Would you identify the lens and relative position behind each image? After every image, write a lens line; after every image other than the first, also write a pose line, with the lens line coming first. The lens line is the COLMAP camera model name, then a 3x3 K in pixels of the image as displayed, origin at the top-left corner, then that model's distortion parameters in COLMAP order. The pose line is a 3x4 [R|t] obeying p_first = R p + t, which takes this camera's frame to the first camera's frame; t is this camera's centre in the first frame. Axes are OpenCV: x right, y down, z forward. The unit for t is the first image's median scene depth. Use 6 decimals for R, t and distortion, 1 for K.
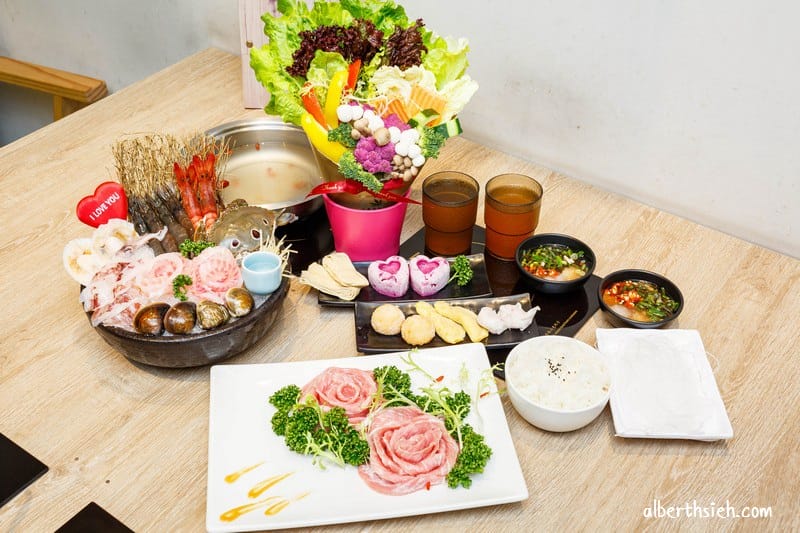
lens RADIAL K [[952.8, 0, 400.6], [0, 952.8, 264.0], [0, 0, 1]] dist [-0.055398, 0.000000]
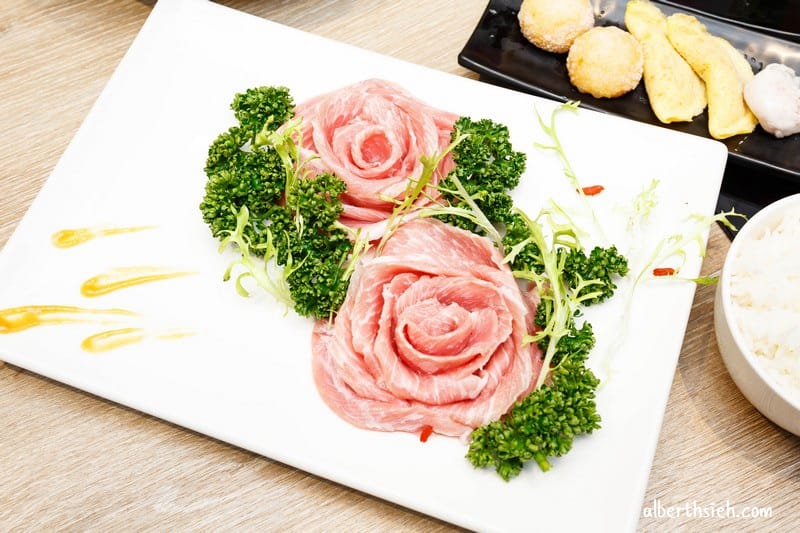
lens RADIAL K [[1048.9, 0, 399.3], [0, 1048.9, 268.1], [0, 0, 1]] dist [0.005076, 0.000000]
pose [[0.888951, 0.401126, -0.221052, 0.089026], [-0.285450, 0.862675, 0.417504, -0.028621], [0.358167, -0.308041, 0.881378, 0.558484]]
